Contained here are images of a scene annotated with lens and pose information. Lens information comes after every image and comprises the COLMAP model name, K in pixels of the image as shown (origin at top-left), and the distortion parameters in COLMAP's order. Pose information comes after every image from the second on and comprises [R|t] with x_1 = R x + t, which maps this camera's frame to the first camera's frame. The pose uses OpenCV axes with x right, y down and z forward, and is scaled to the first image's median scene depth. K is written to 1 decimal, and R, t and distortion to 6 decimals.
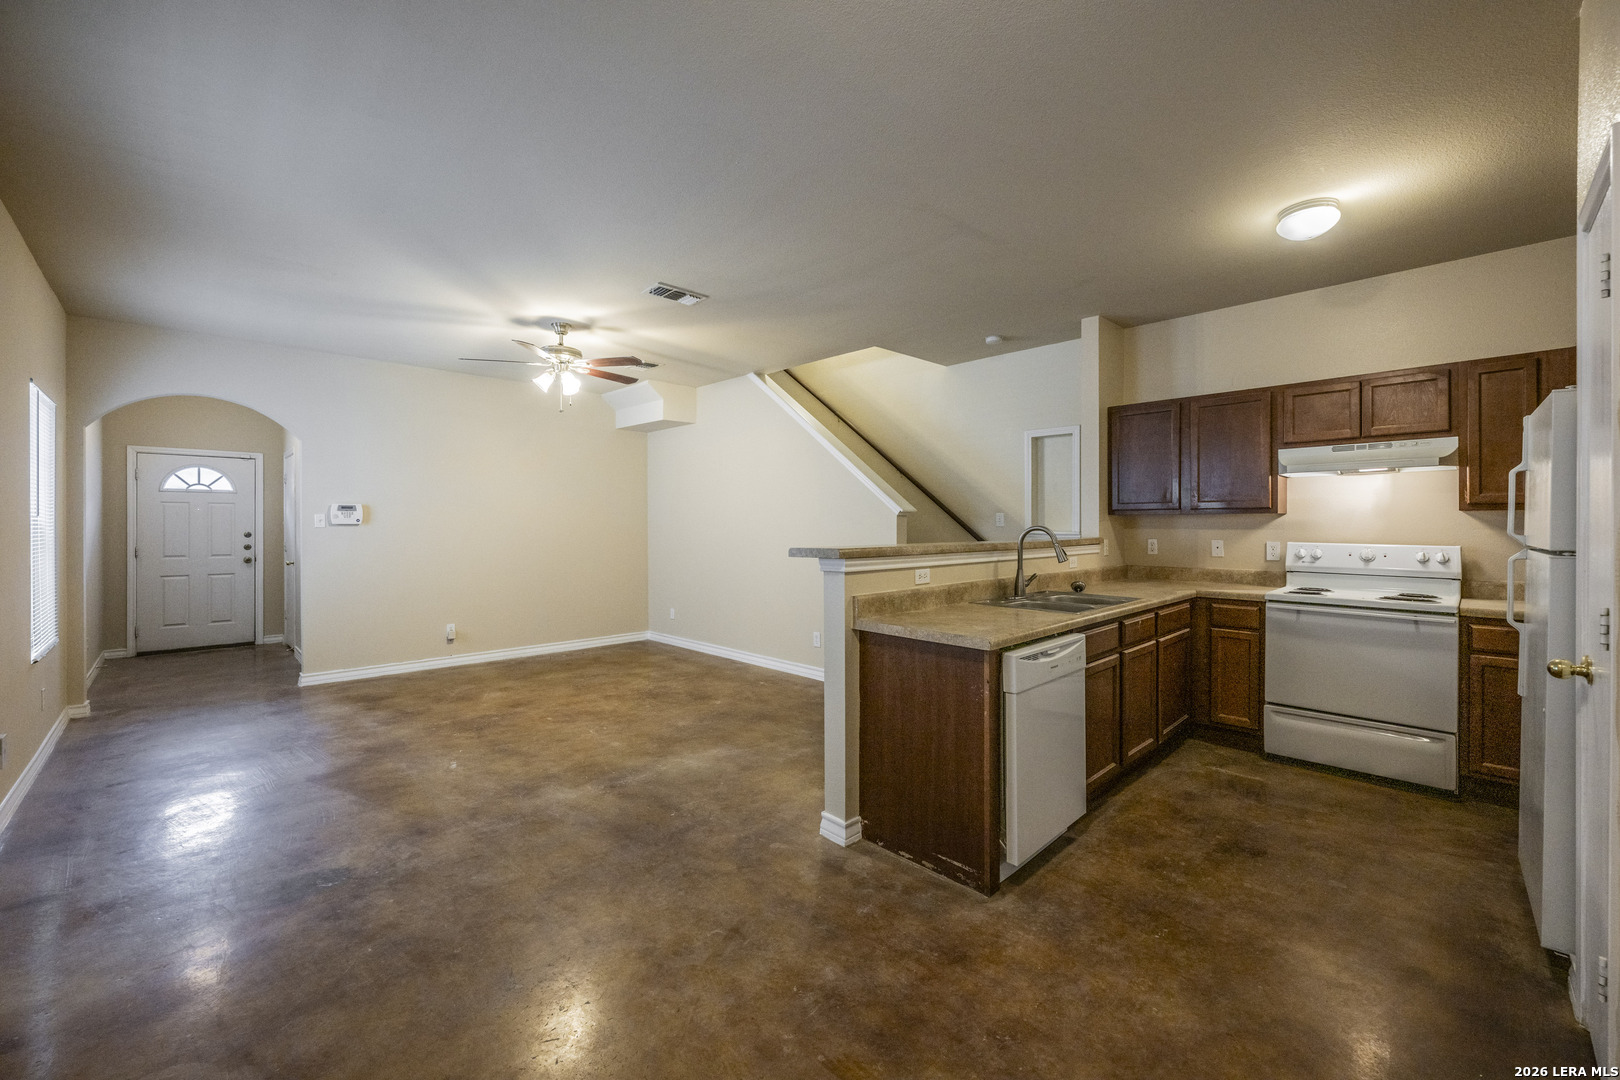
lens RADIAL K [[645.0, 0, 807.3], [0, 645.0, 532.6], [0, 0, 1]] dist [0.001627, -0.000150]
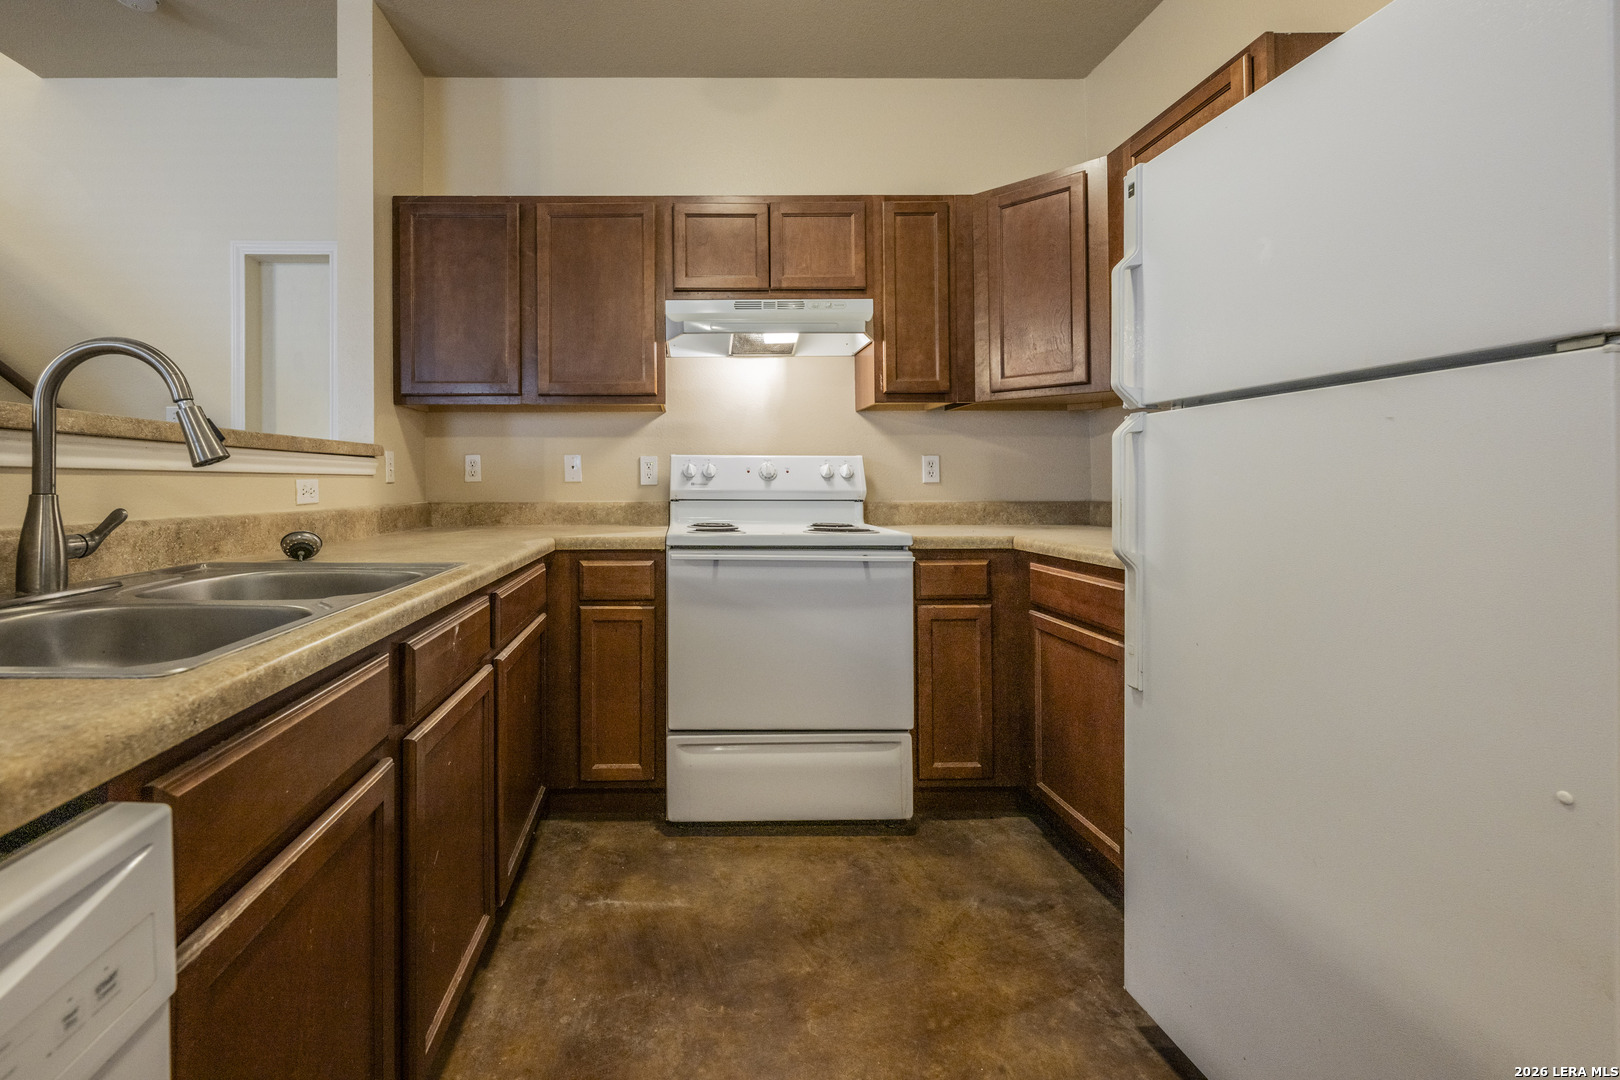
lens RADIAL K [[645.0, 0, 689.2], [0, 645.0, 487.7], [0, 0, 1]] dist [0.001627, -0.000150]
pose [[0.673731, -0.001133, 0.738976, 0.307501], [0.009005, 0.999937, -0.006676, 0.056562], [-0.738922, 0.011152, 0.673699, 0.602657]]
